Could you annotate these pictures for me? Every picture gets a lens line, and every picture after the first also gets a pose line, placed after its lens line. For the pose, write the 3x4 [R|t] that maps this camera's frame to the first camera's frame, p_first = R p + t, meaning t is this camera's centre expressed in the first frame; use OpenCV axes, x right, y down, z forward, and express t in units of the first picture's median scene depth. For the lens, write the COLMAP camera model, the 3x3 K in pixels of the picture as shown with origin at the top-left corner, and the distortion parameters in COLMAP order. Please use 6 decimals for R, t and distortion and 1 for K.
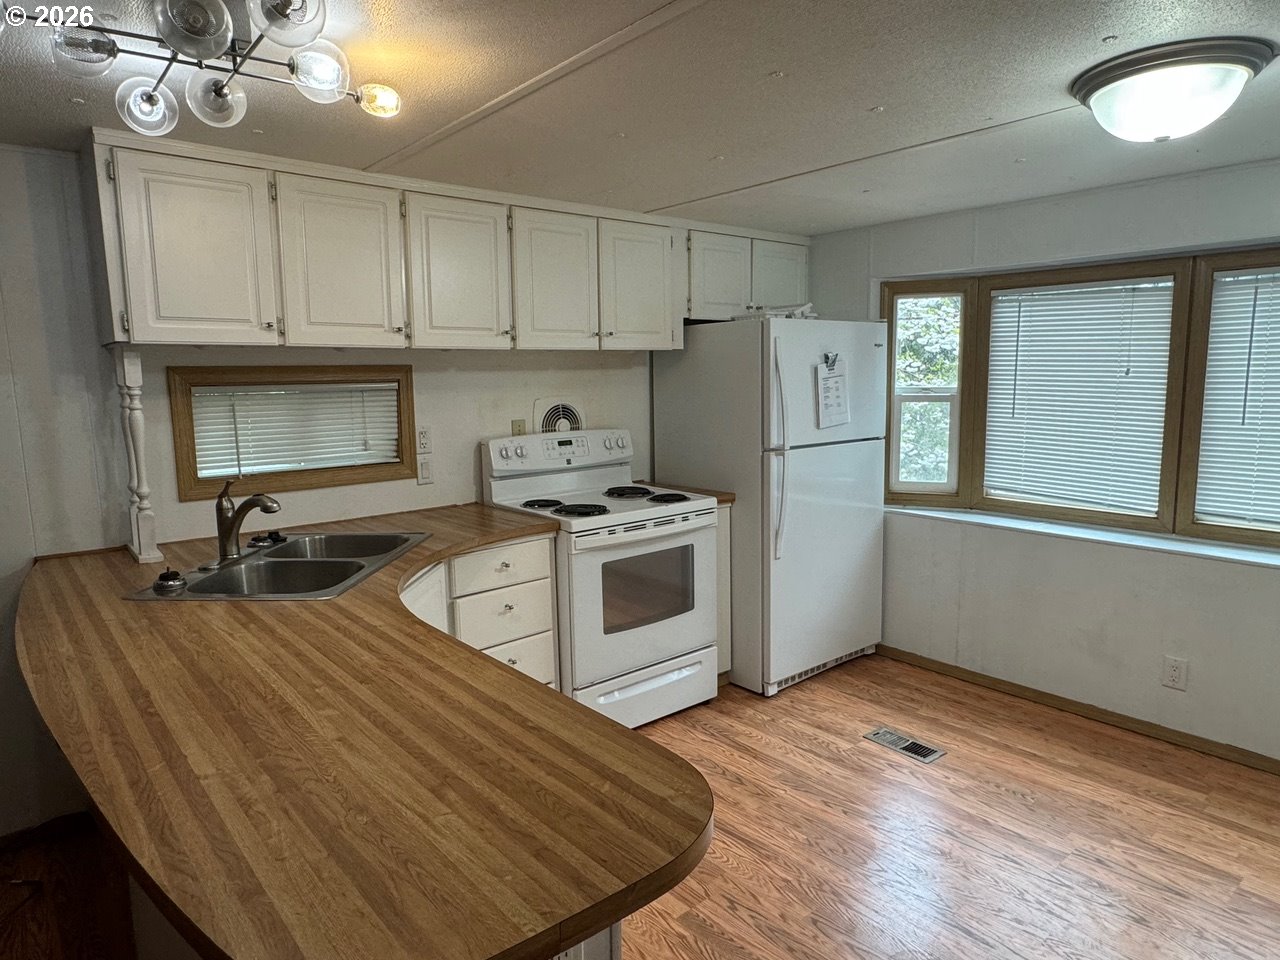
lens RADIAL K [[789.2, 0, 635.3], [0, 789.2, 480.8], [0, 0, 1]] dist [-0.006656, 0.002761]
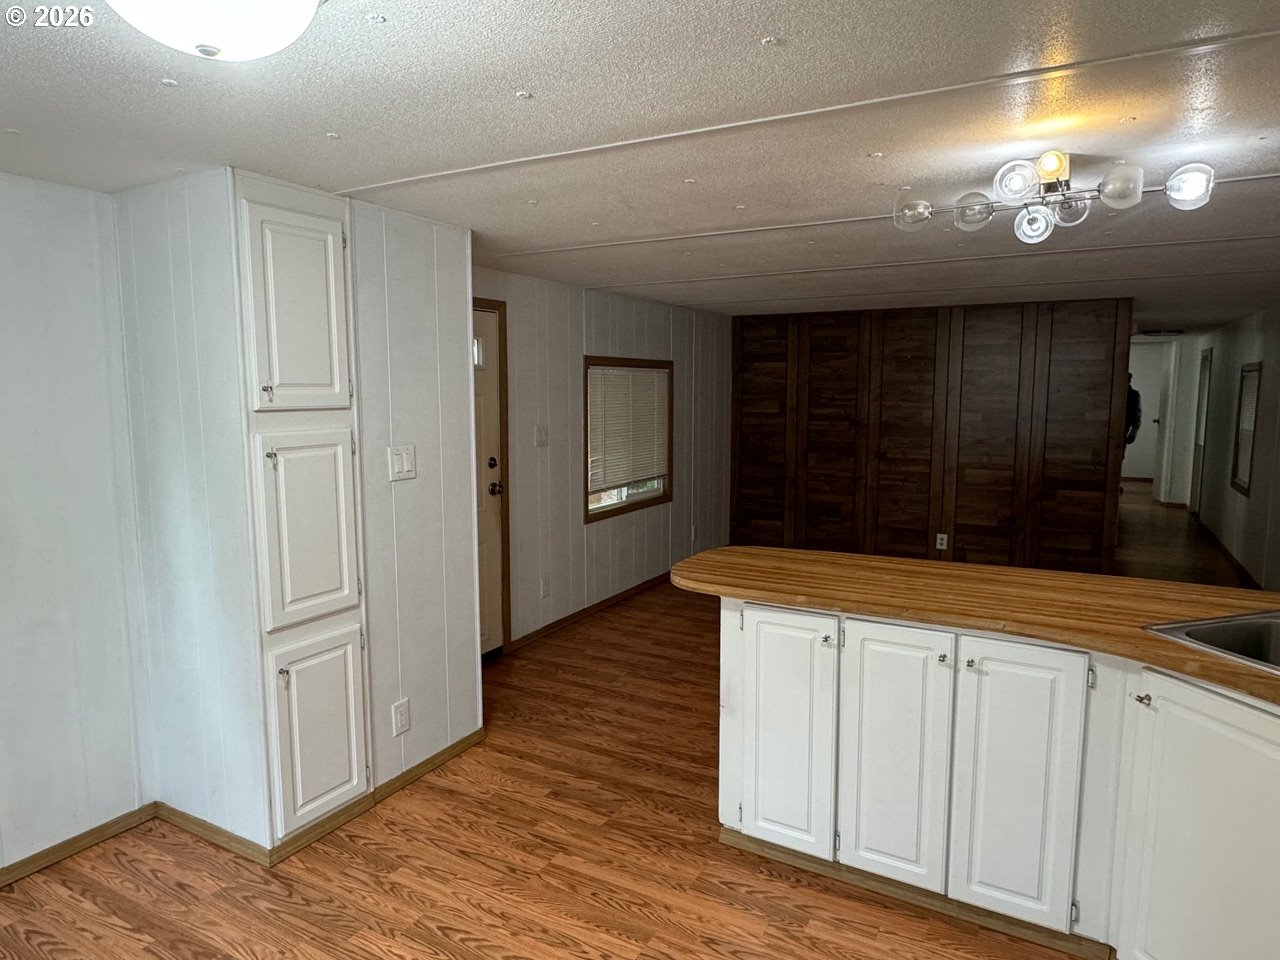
lens RADIAL K [[789.2, 0, 635.4], [0, 789.2, 479.6], [0, 0, 1]] dist [-0.006656, 0.002761]
pose [[-0.934247, 0.056118, -0.352185, 0.346148], [-0.036283, 0.967461, 0.250406, -0.162498], [0.354777, 0.246719, -0.901811, 1.016036]]
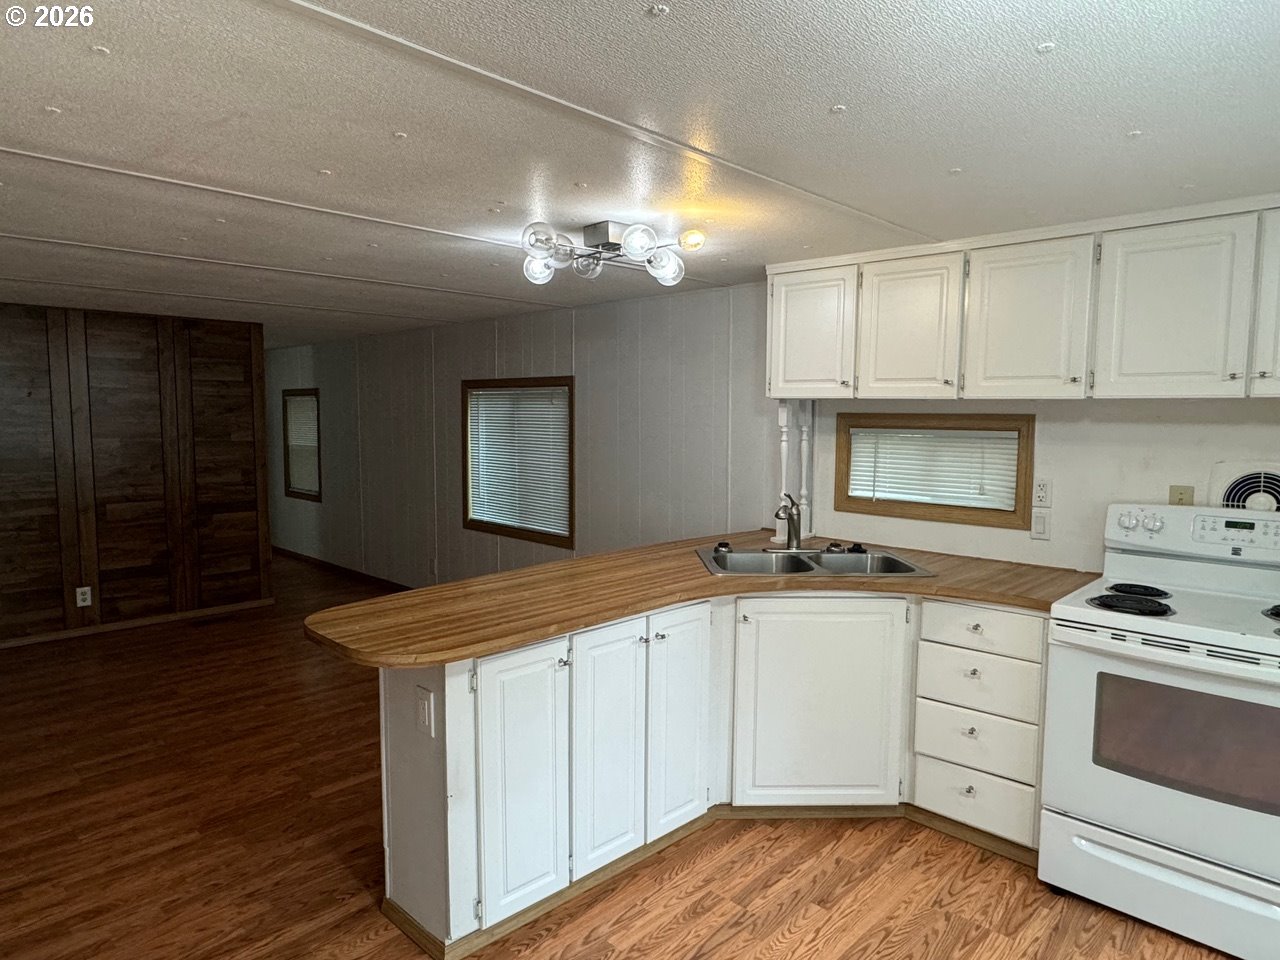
lens RADIAL K [[789.2, 0, 638.0], [0, 789.2, 480.1], [0, 0, 1]] dist [-0.006656, 0.002761]
pose [[0.104047, 0.098817, -0.989651, 0.631930], [-0.146998, 0.985651, 0.082963, -0.075690], [0.983649, 0.136845, 0.117080, 0.416045]]
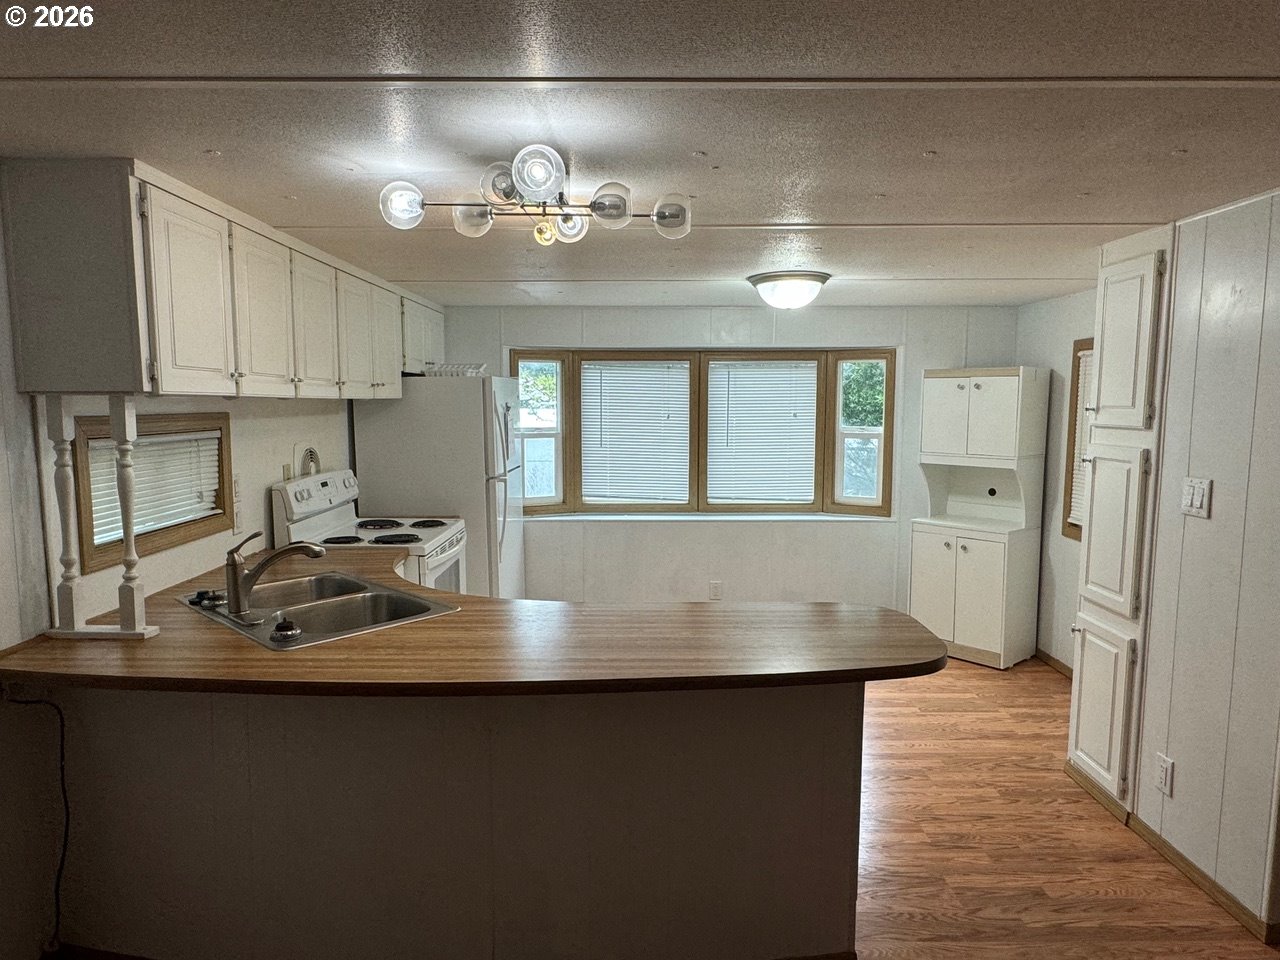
lens RADIAL K [[789.2, 0, 634.0], [0, 789.2, 482.1], [0, 0, 1]] dist [-0.006656, 0.002761]
pose [[0.646704, -0.065536, 0.759920, -0.703335], [0.098292, 0.995155, 0.002175, -0.013988], [-0.756381, 0.073287, 0.650013, -0.004824]]
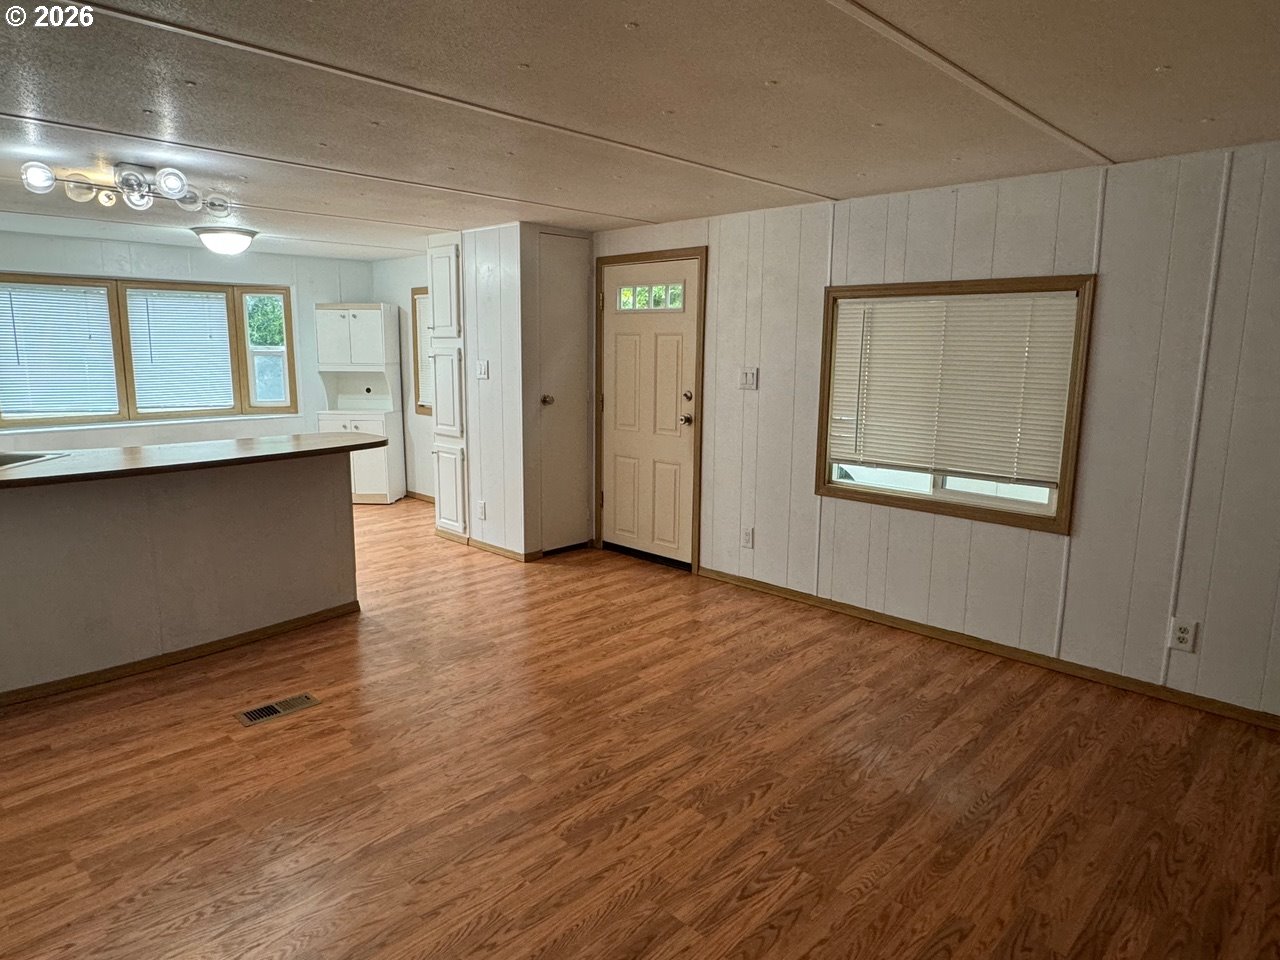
lens RADIAL K [[789.2, 0, 634.0], [0, 789.2, 480.7], [0, 0, 1]] dist [-0.006656, 0.002761]
pose [[-0.101875, -0.158940, 0.982018, -1.417781], [0.133409, 0.976054, 0.171815, 0.044727], [-0.985811, 0.148514, -0.078231, -0.065170]]
